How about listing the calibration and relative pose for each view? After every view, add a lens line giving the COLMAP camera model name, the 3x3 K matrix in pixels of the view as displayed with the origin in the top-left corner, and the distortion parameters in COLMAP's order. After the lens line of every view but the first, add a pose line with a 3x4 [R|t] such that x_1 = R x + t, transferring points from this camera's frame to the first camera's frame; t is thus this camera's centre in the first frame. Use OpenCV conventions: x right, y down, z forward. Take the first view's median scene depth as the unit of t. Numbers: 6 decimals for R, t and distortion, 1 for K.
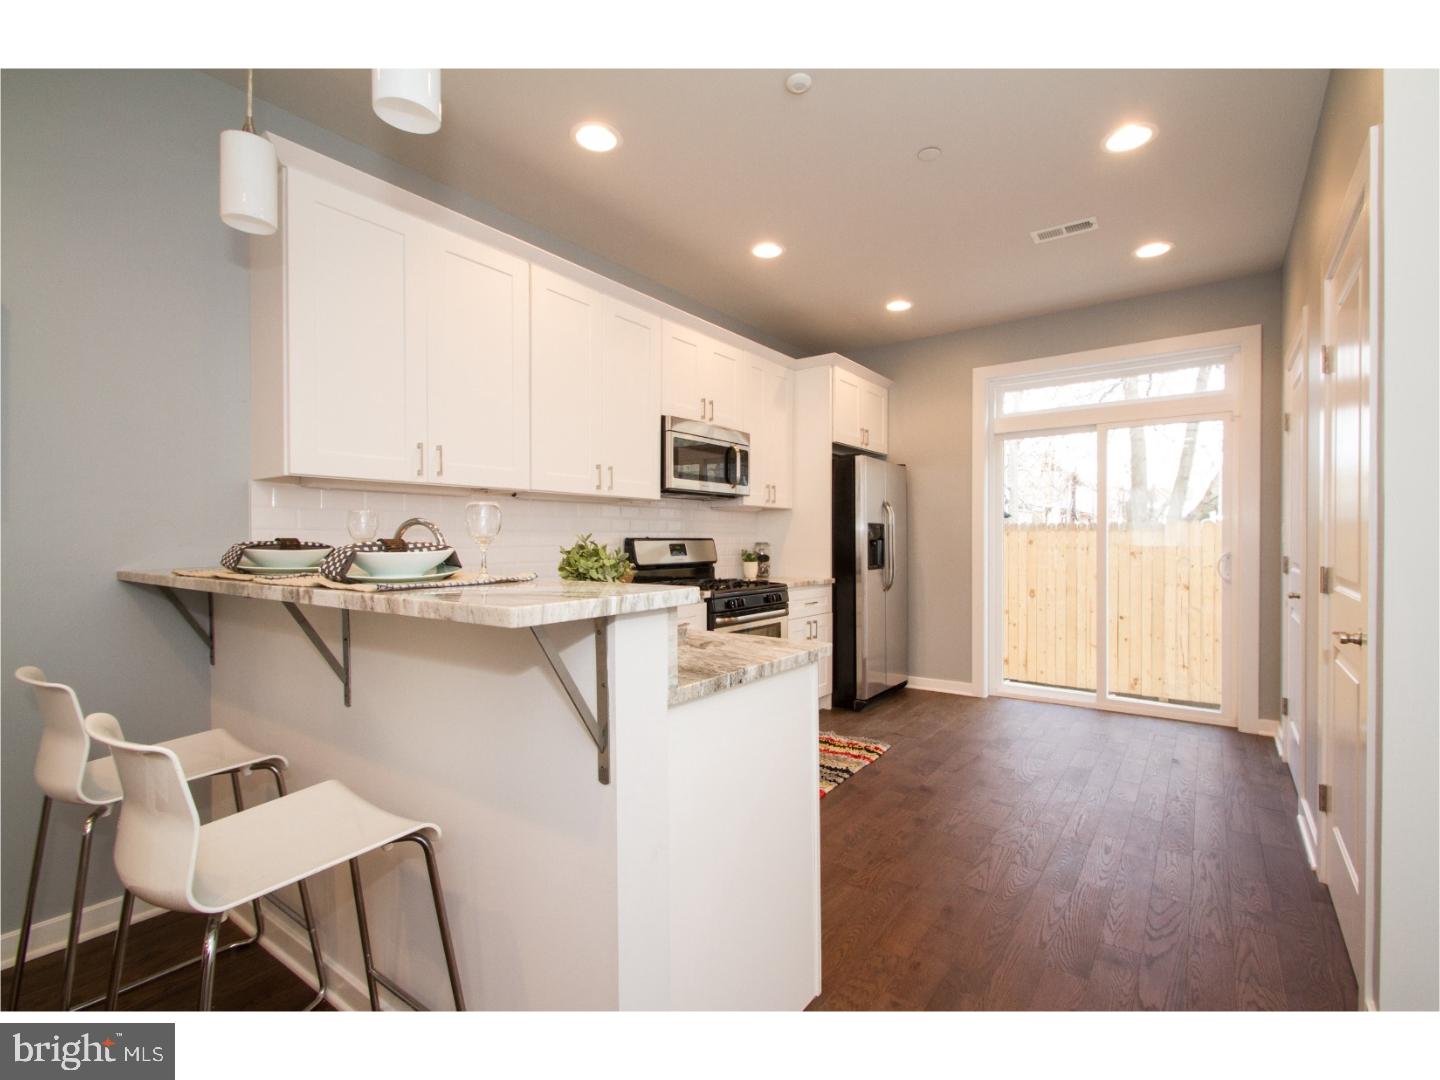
lens RADIAL K [[656.8, 0, 735.0], [0, 656.8, 544.0], [0, 0, 1]] dist [0.000882, 0.000134]
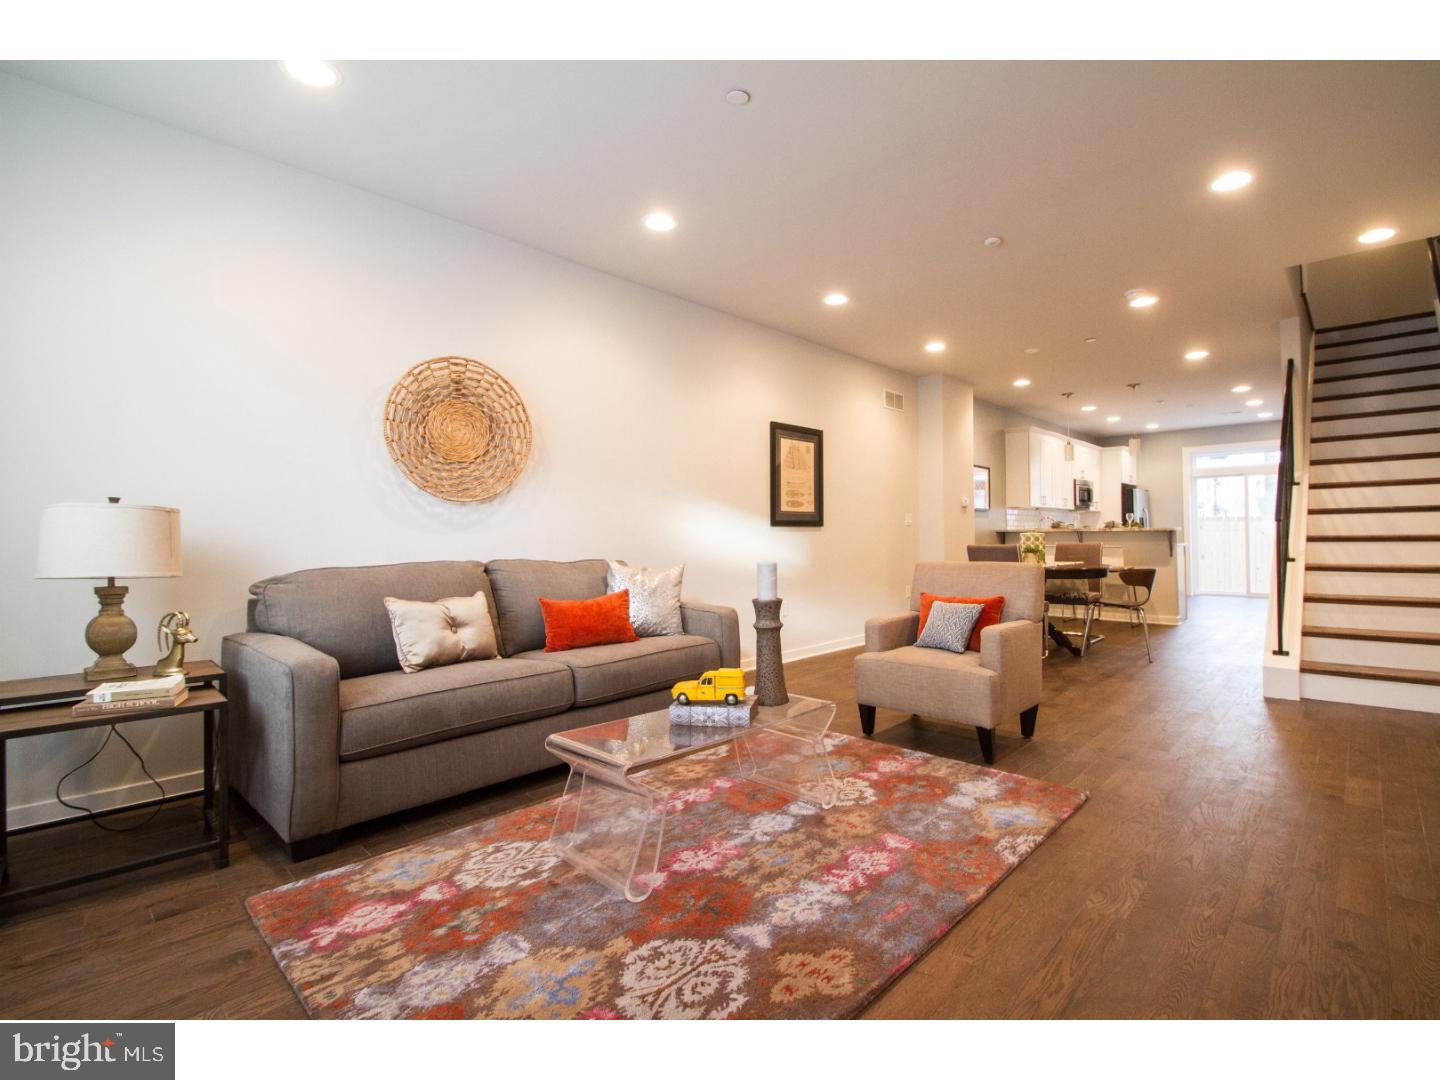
lens RADIAL K [[671.4, 0, 744.6], [0, 671.4, 522.6], [0, 0, 1]] dist [-0.001078, -0.000925]
pose [[0.991594, -0.005592, -0.129271, -0.946114], [0.001604, 0.999520, -0.030930, 0.062915], [0.129382, 0.030463, 0.991127, -1.665961]]
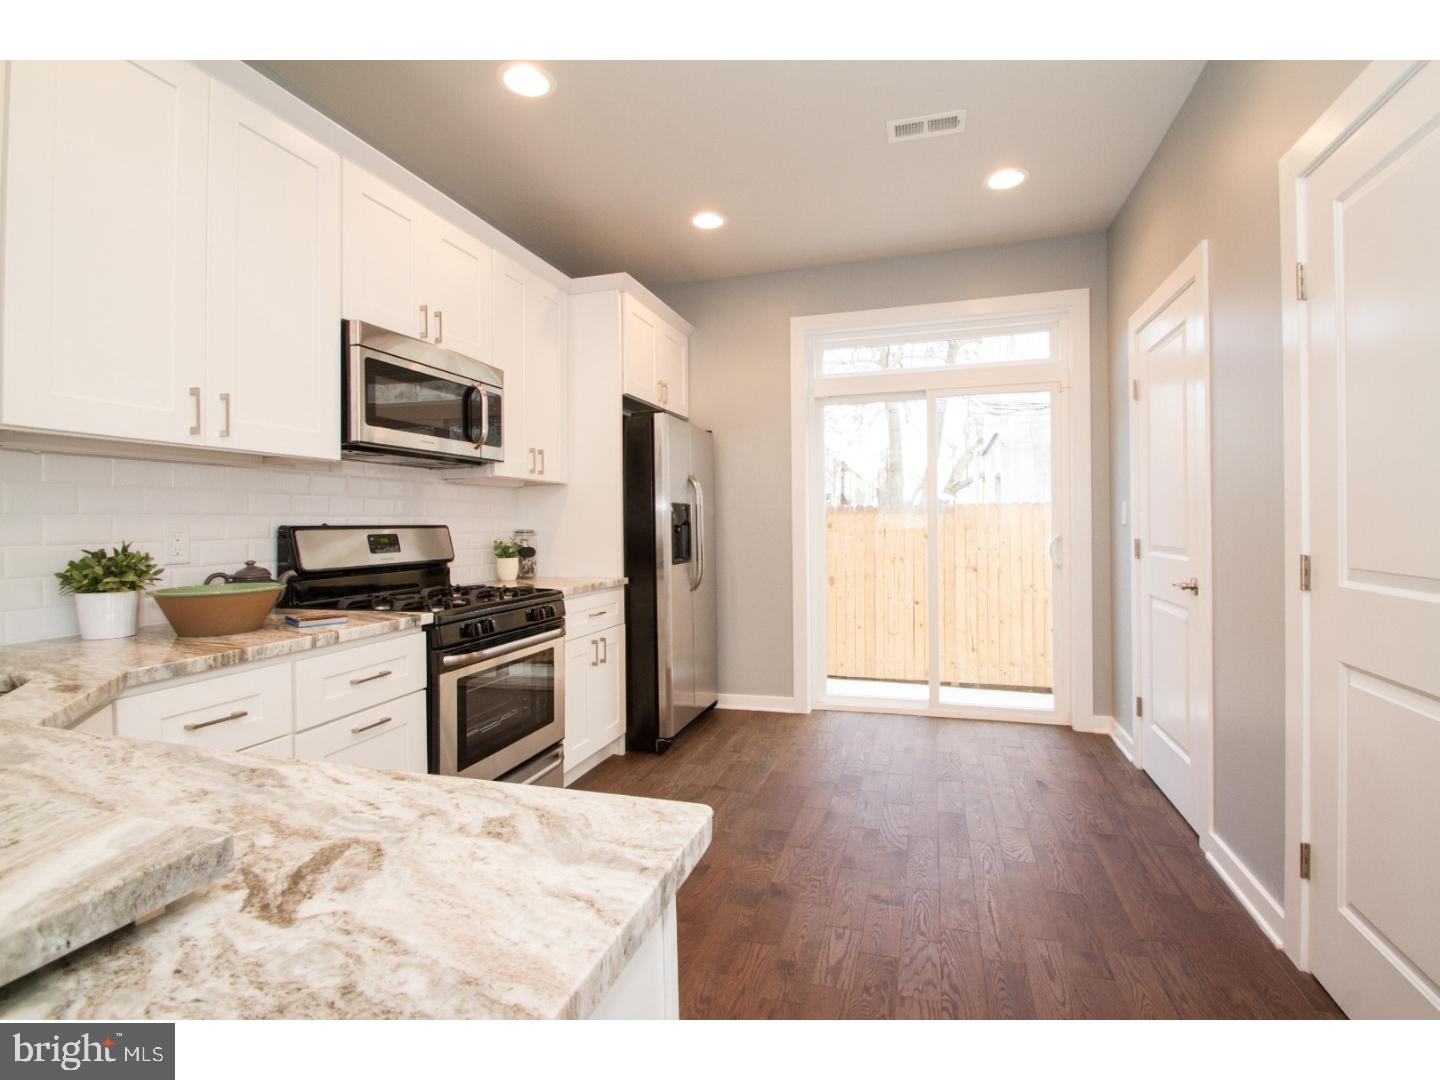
lens RADIAL K [[671.4, 0, 744.6], [0, 671.4, 522.6], [0, 0, 1]] dist [-0.001078, -0.000925]
pose [[0.938739, -0.008699, 0.344518, 0.015915], [0.012387, 0.999887, -0.008504, -0.001642], [-0.344406, 0.012251, 0.938741, 0.260101]]
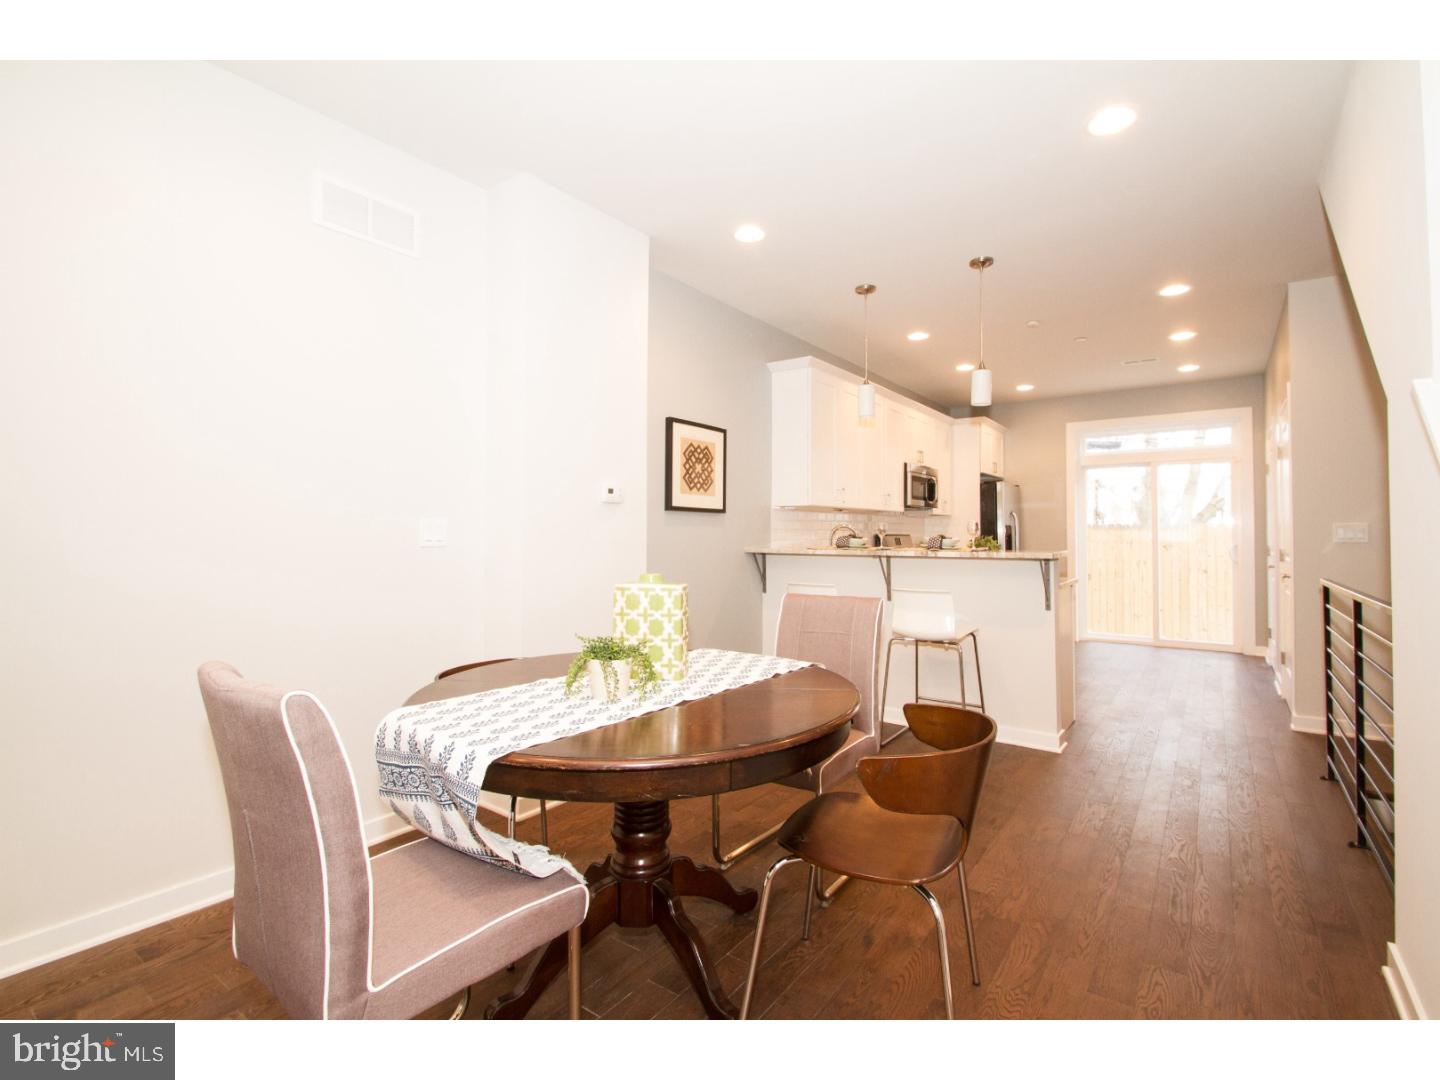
lens RADIAL K [[671.4, 0, 744.6], [0, 671.4, 522.6], [0, 0, 1]] dist [-0.001078, -0.000925]
pose [[0.999886, 0.001797, 0.015011, -0.461286], [-0.001384, 0.999621, -0.027505, 0.006587], [-0.015055, 0.027481, 0.999509, -0.605797]]
